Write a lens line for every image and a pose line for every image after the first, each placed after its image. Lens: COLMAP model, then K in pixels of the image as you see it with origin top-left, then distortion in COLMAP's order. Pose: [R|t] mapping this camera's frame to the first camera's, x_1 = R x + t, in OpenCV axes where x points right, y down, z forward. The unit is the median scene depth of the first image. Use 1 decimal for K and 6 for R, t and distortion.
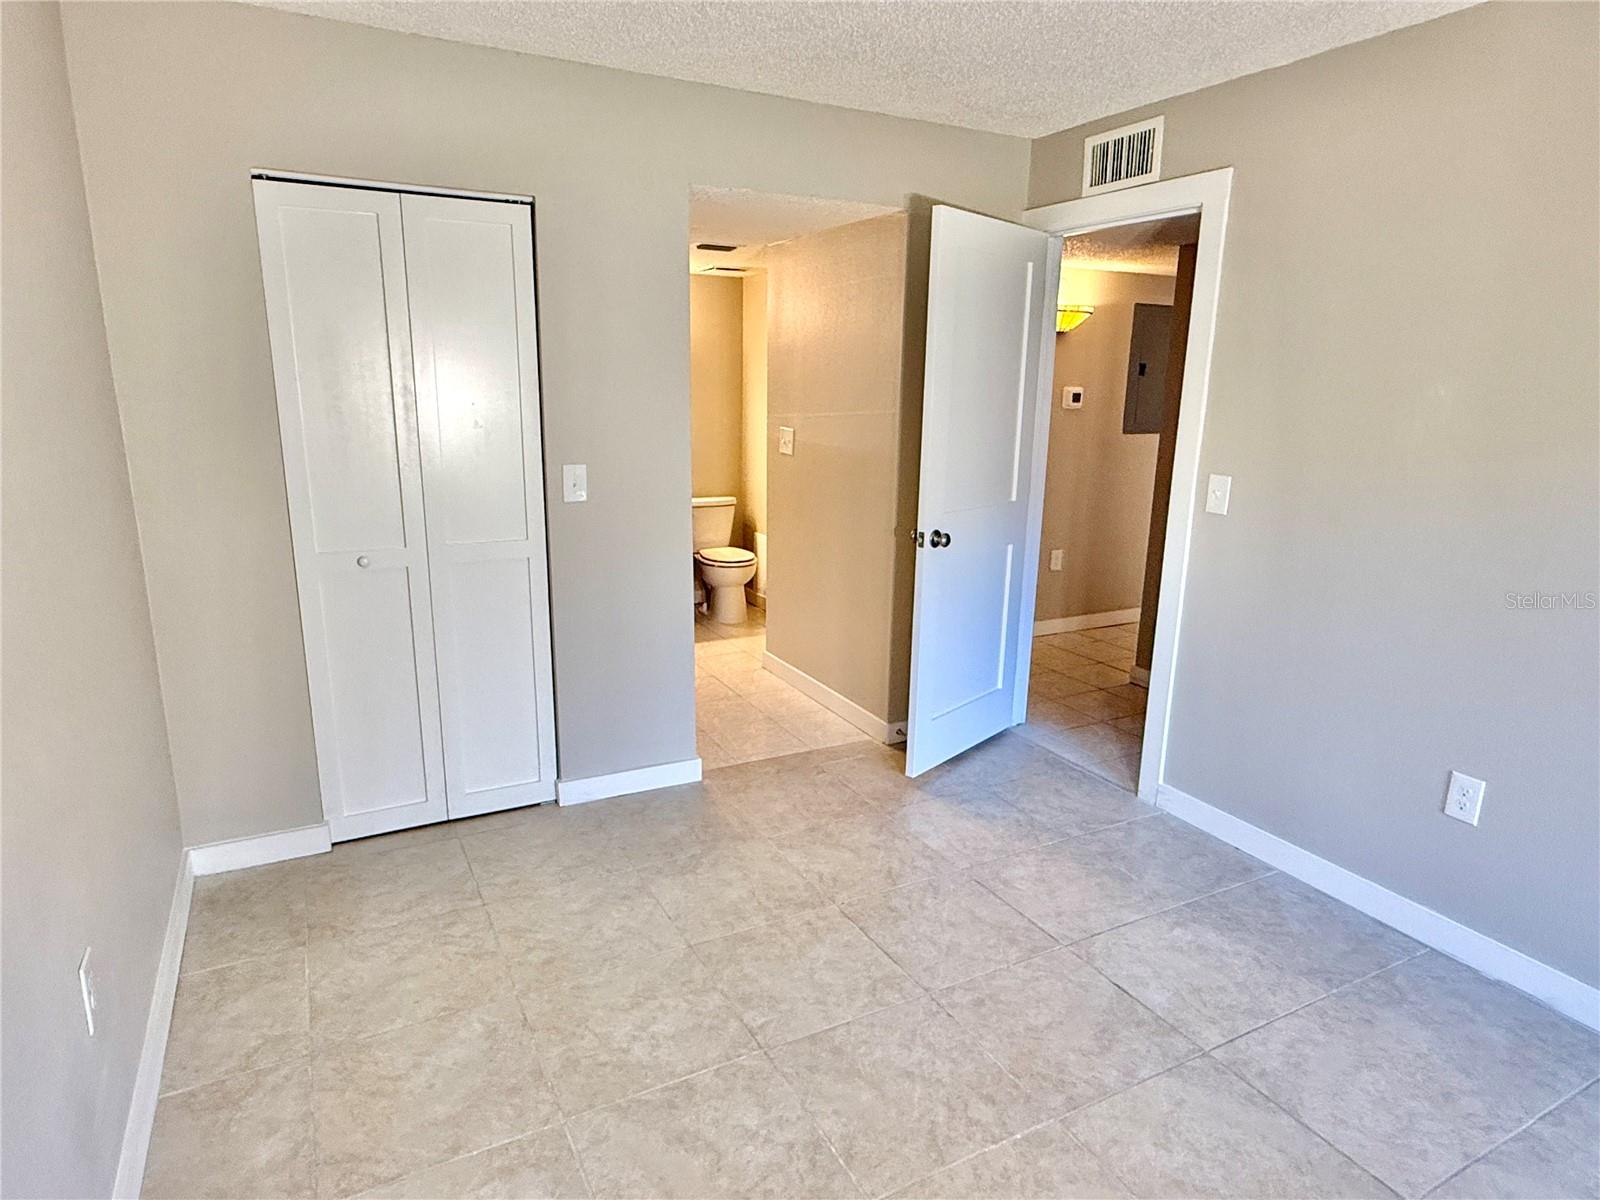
lens RADIAL K [[938.8, 0, 793.3], [0, 938.8, 600.2], [0, 0, 1]] dist [-0.000663, 0.004639]
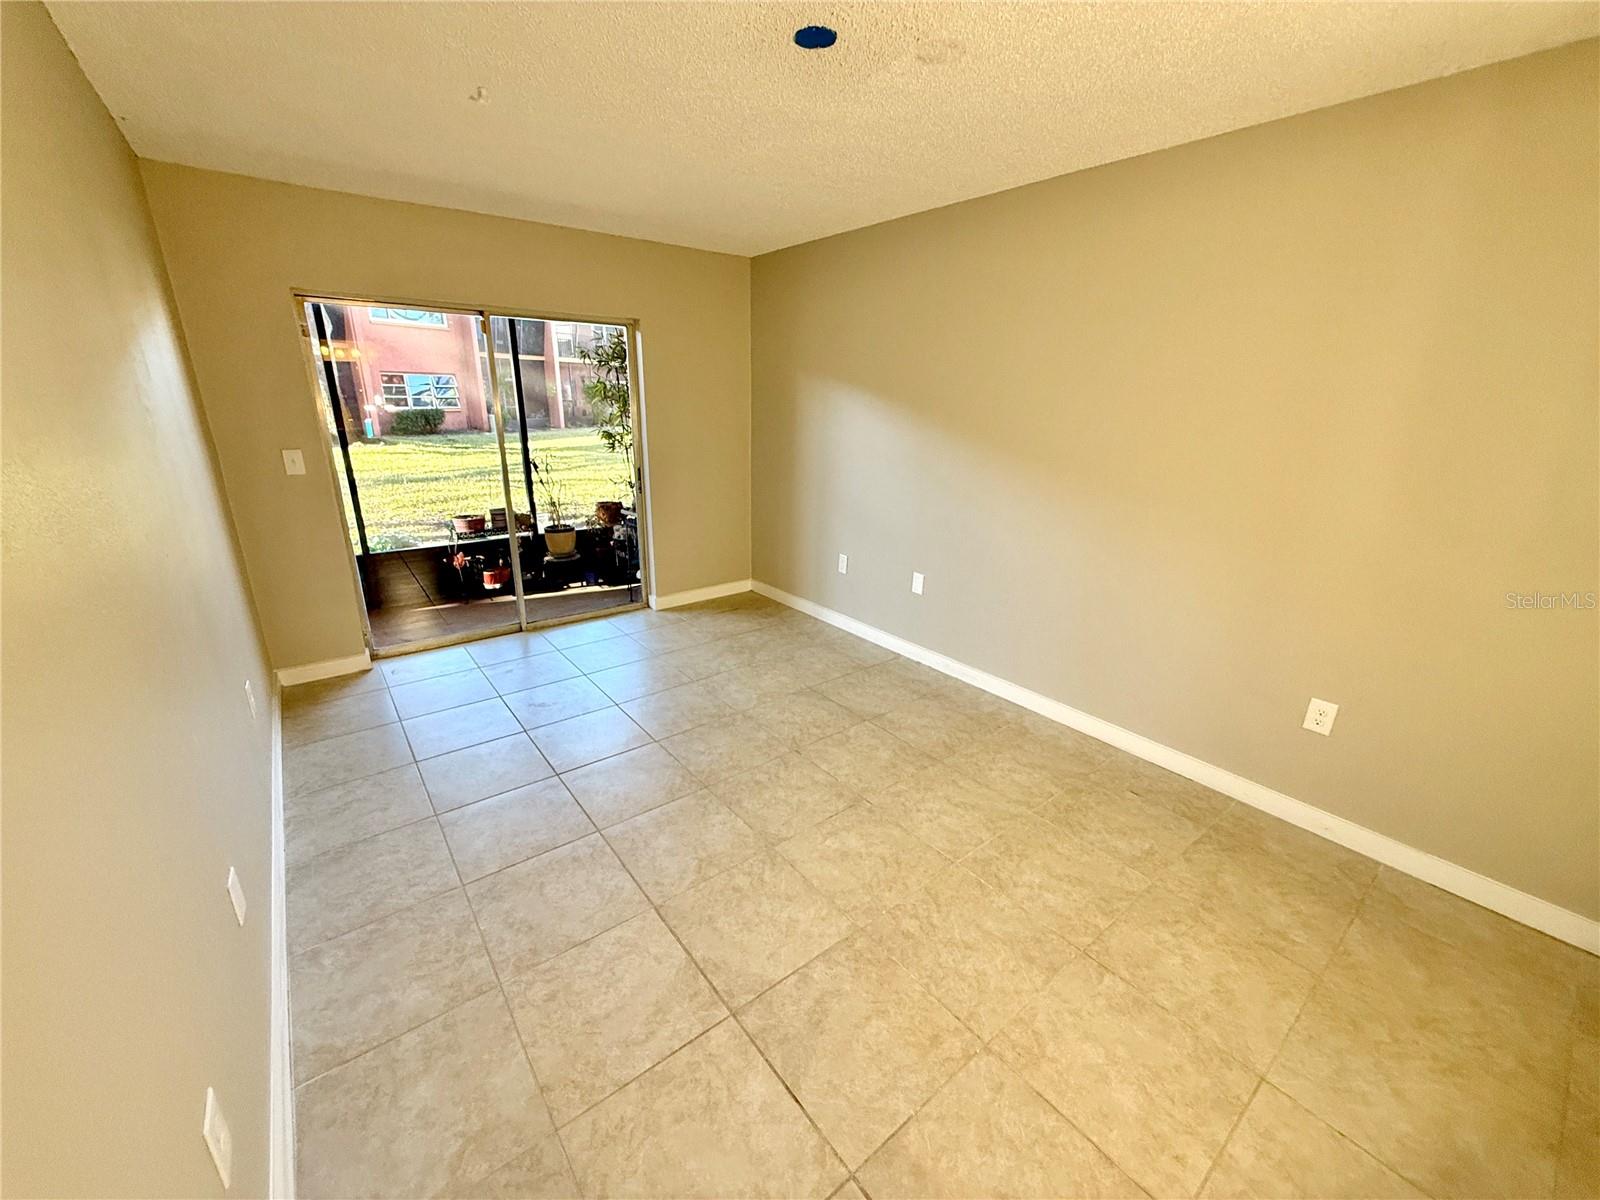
lens RADIAL K [[638.9, 0, 797.6], [0, 638.9, 601.6], [0, 0, 1]] dist [0.004312, -0.000205]
pose [[-0.983666, 0.025815, -0.178143, 0.418282], [-0.070944, 0.853956, 0.515486, -0.296817], [0.165434, 0.519704, -0.838176, 1.203424]]
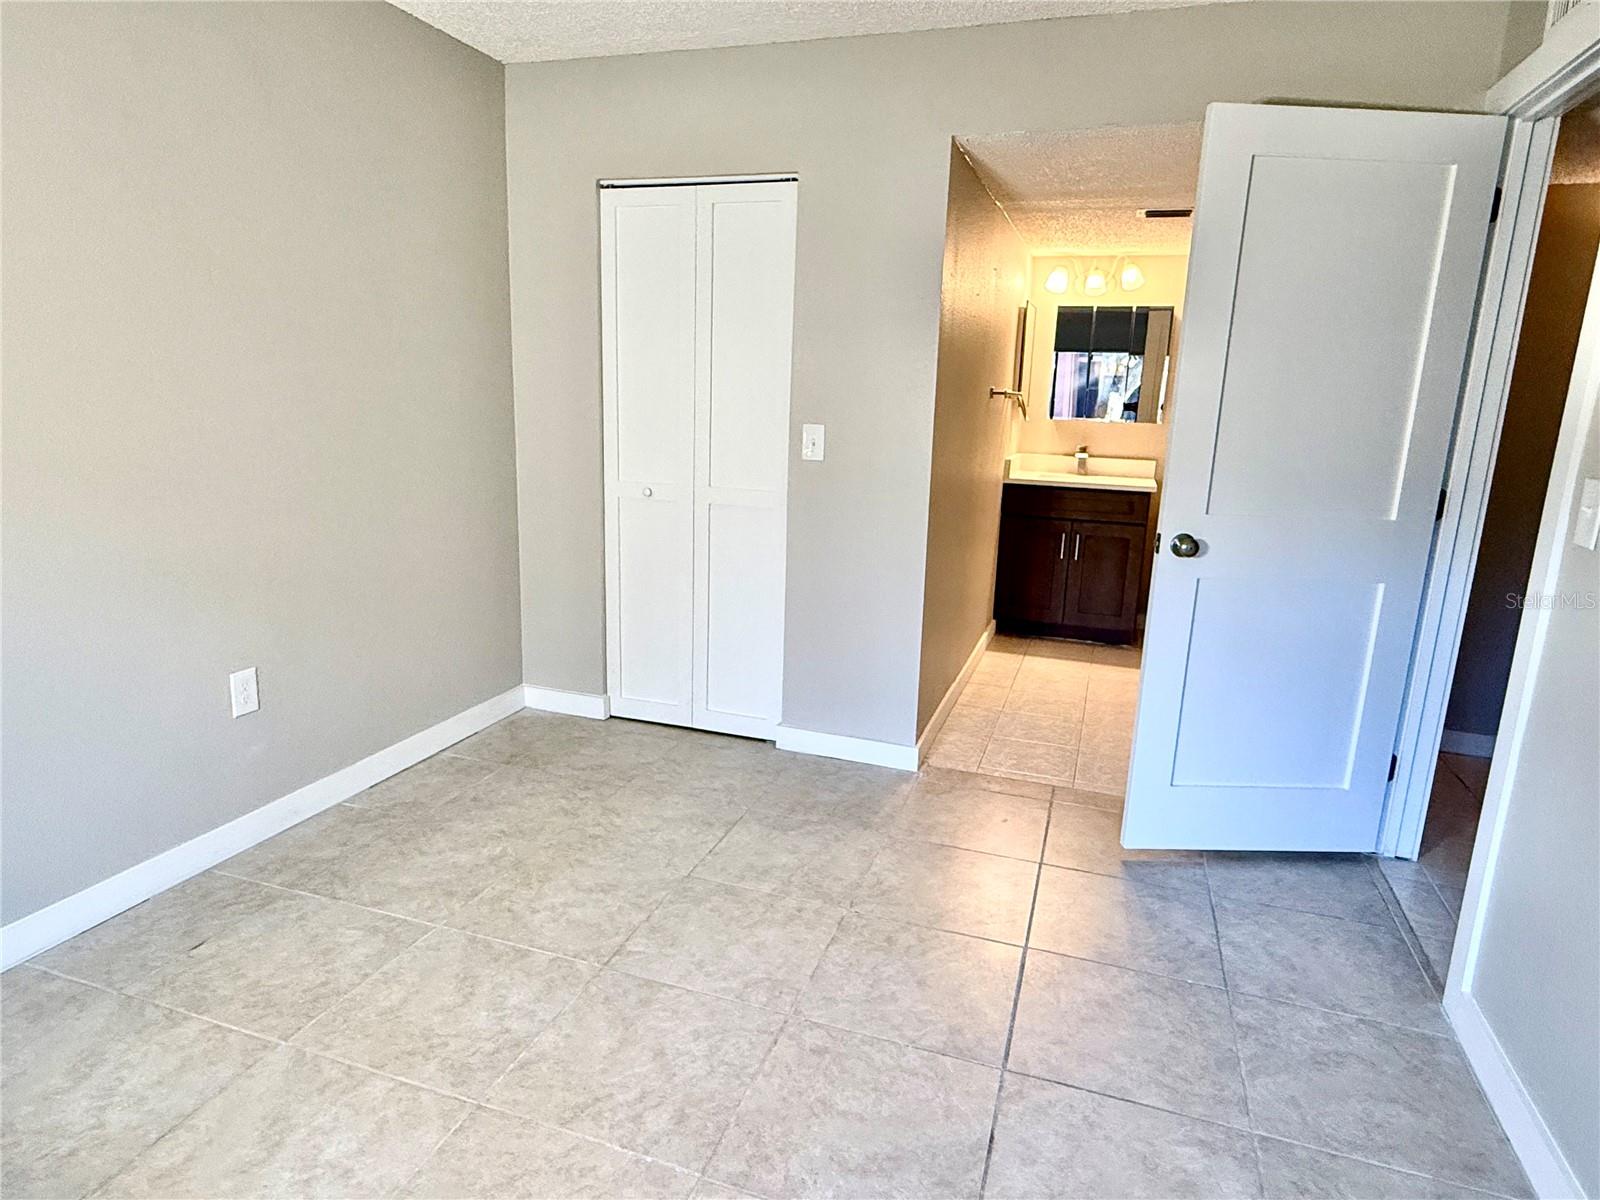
lens RADIAL K [[938.8, 0, 792.5], [0, 938.8, 597.8], [0, 0, 1]] dist [-0.000663, 0.004639]
pose [[0.684709, 0.165674, -0.709736, 0.646847], [-0.190261, 0.980685, 0.045370, 0.002608], [0.703544, 0.103969, 0.703005, 0.329520]]
